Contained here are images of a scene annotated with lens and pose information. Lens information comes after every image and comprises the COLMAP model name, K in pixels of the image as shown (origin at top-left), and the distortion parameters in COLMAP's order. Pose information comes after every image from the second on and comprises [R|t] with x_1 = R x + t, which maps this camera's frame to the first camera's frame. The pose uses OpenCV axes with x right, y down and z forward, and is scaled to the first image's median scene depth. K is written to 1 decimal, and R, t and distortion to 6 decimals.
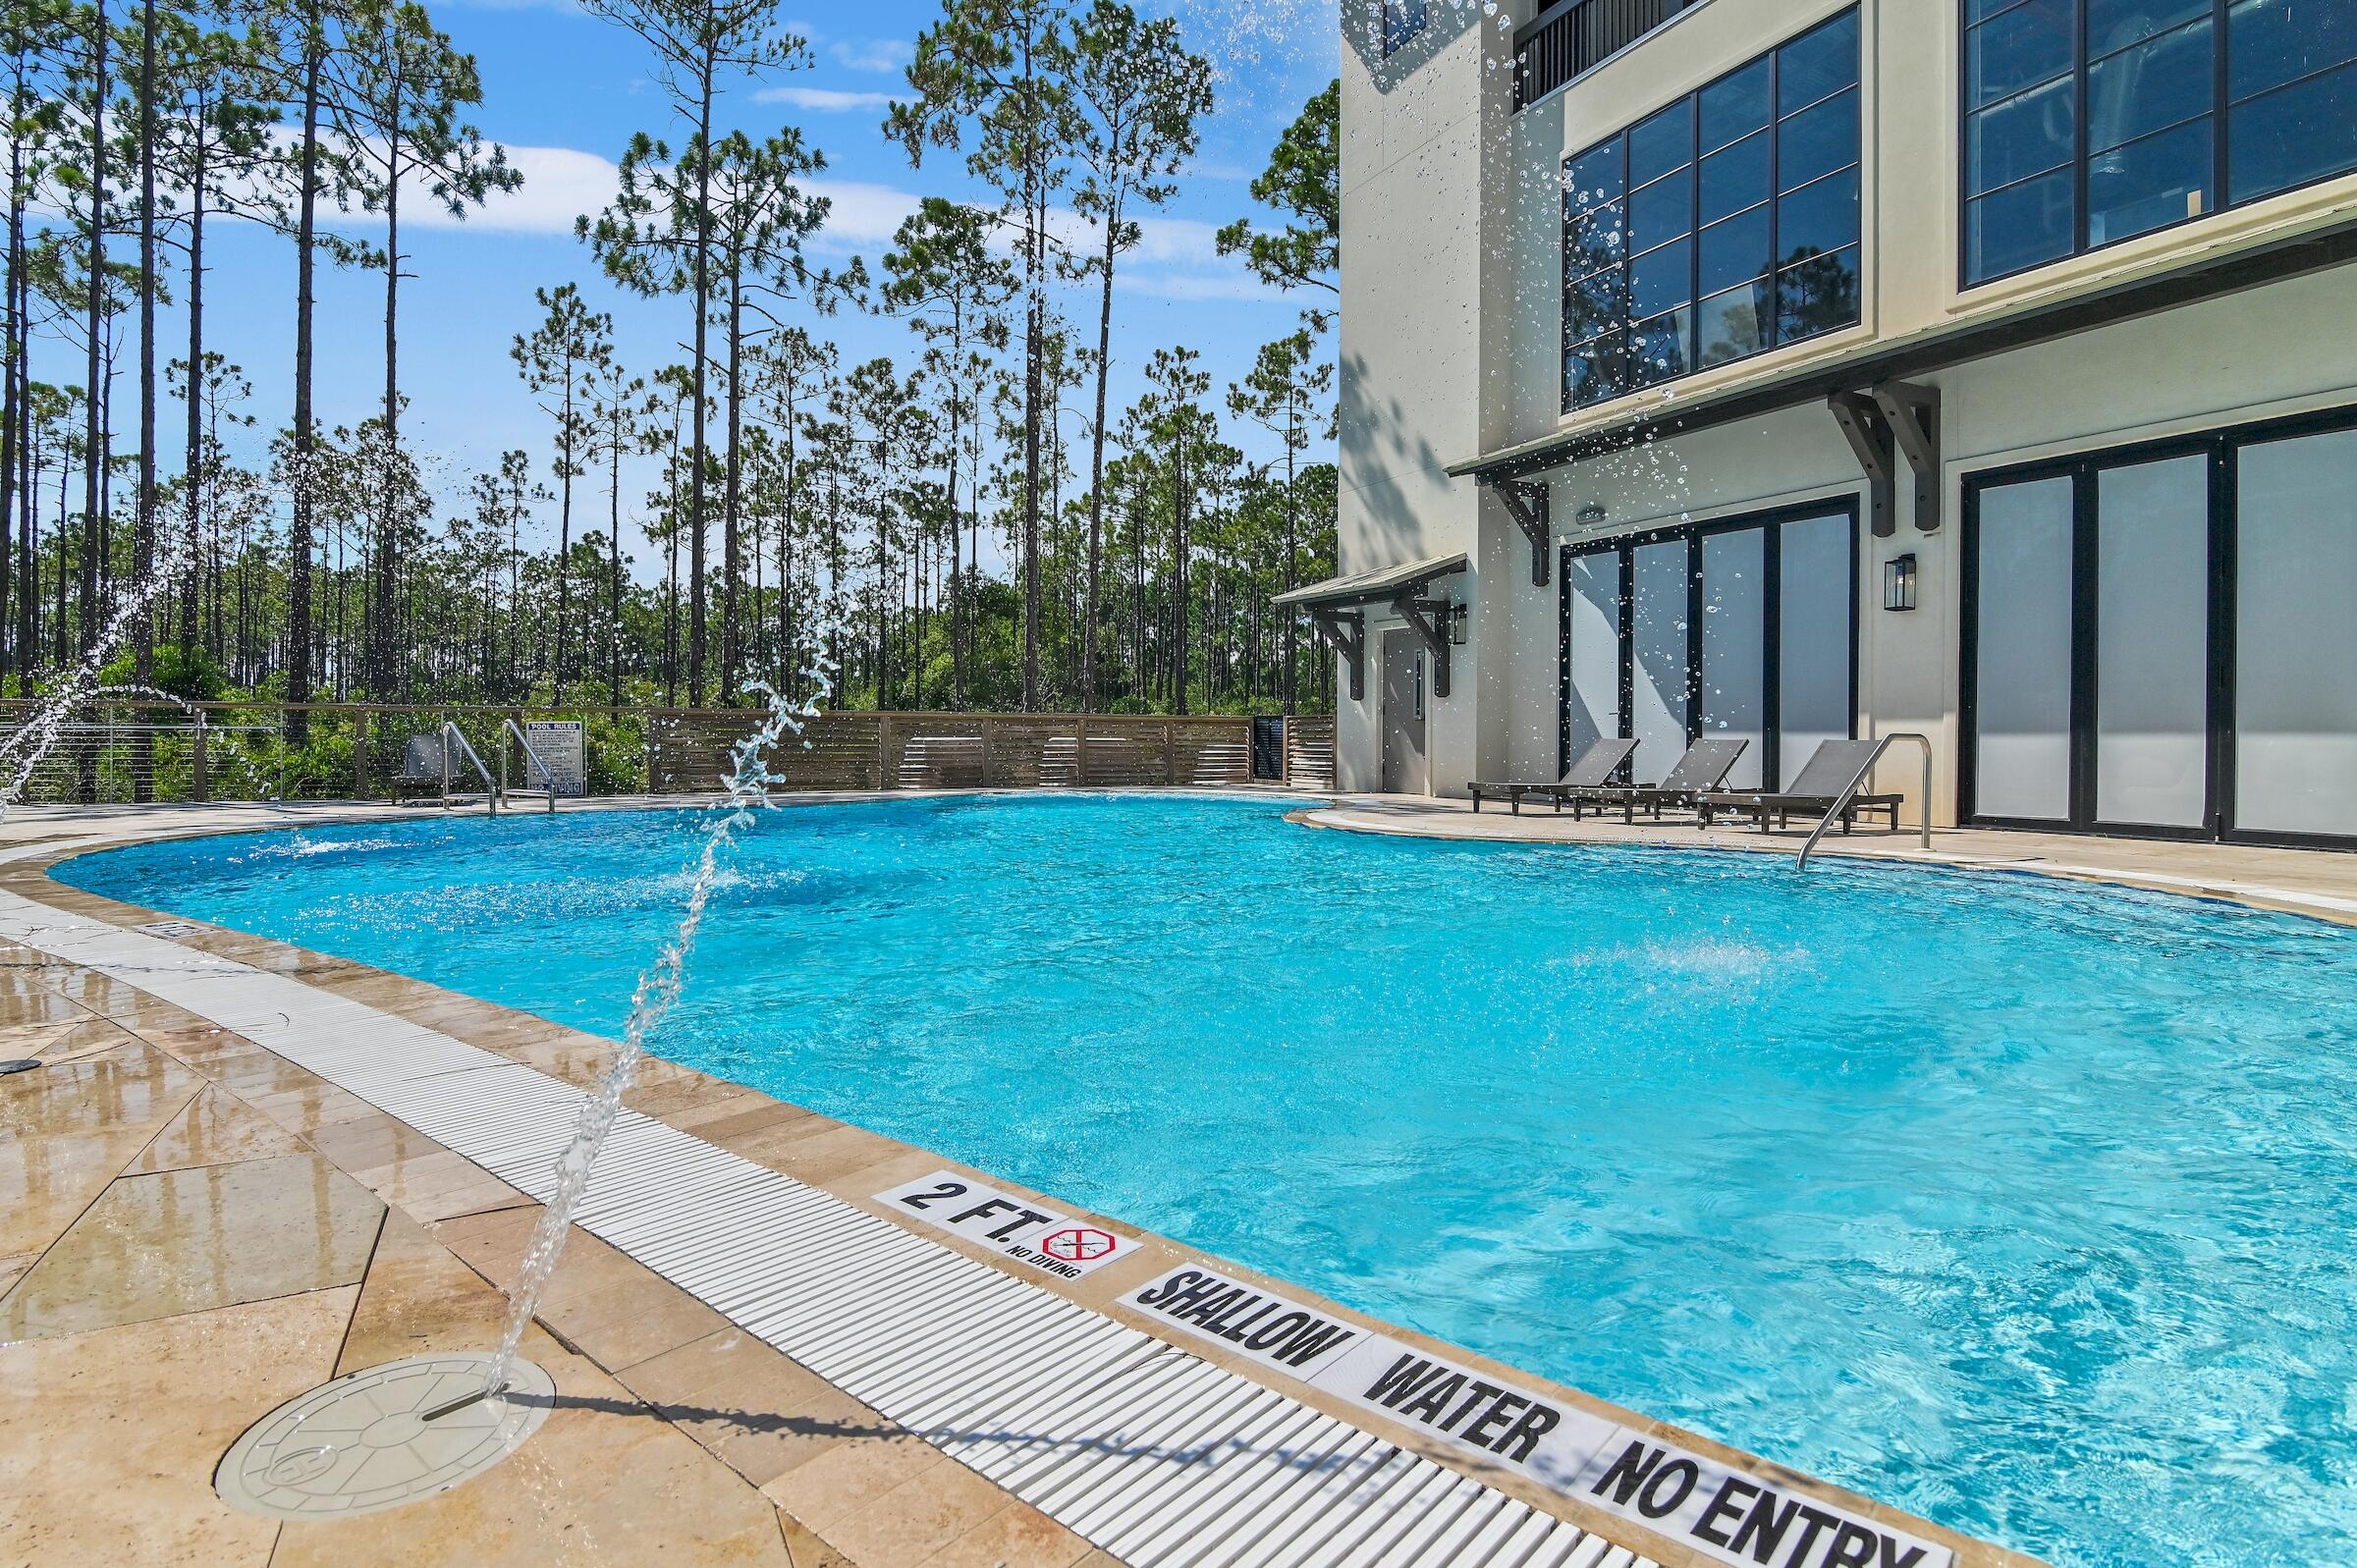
lens RADIAL K [[1207.4, 0, 1174.0], [0, 1207.4, 746.0], [0, 0, 1]] dist [-0.028907, 0.000315]
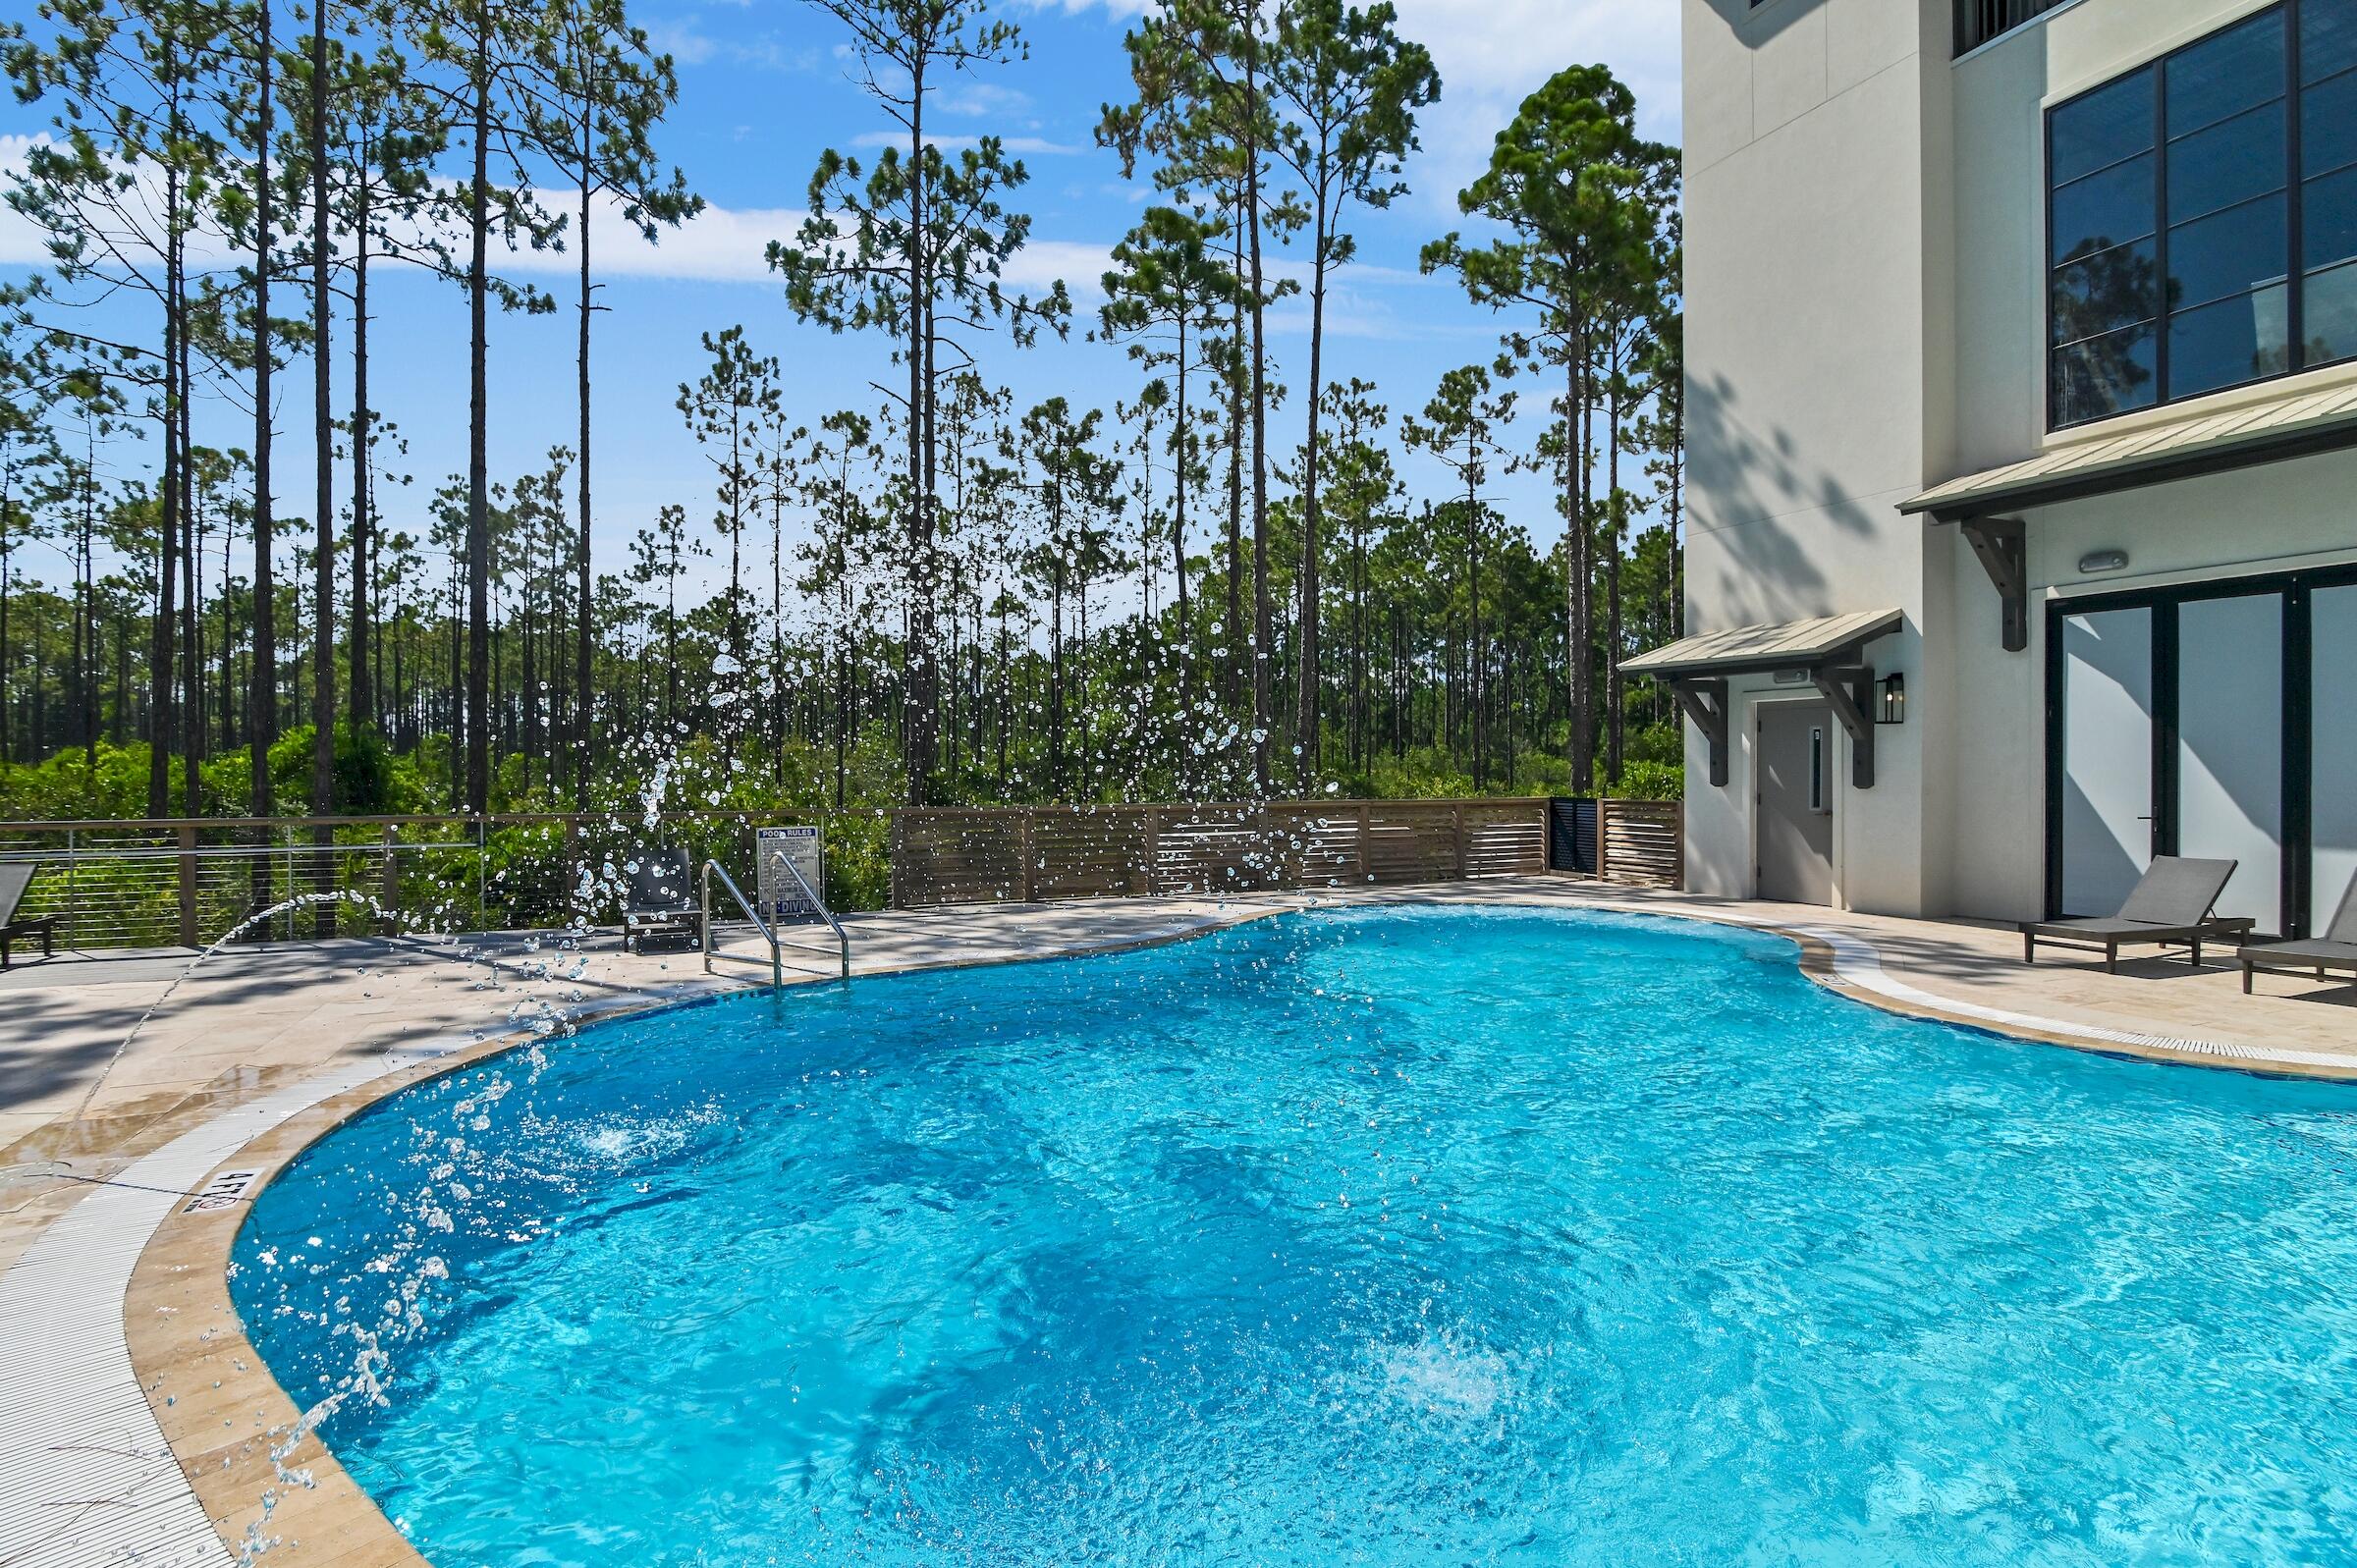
lens RADIAL K [[1173.8, 0, 1178.5], [0, 1173.8, 784.0], [0, 0, 1]] dist [-0.033720, -0.000938]
pose [[0.997439, -0.007896, -0.071091, -0.117693], [0.008226, 0.999957, 0.004349, -0.033866], [0.071054, -0.004923, 0.997460, 0.133275]]
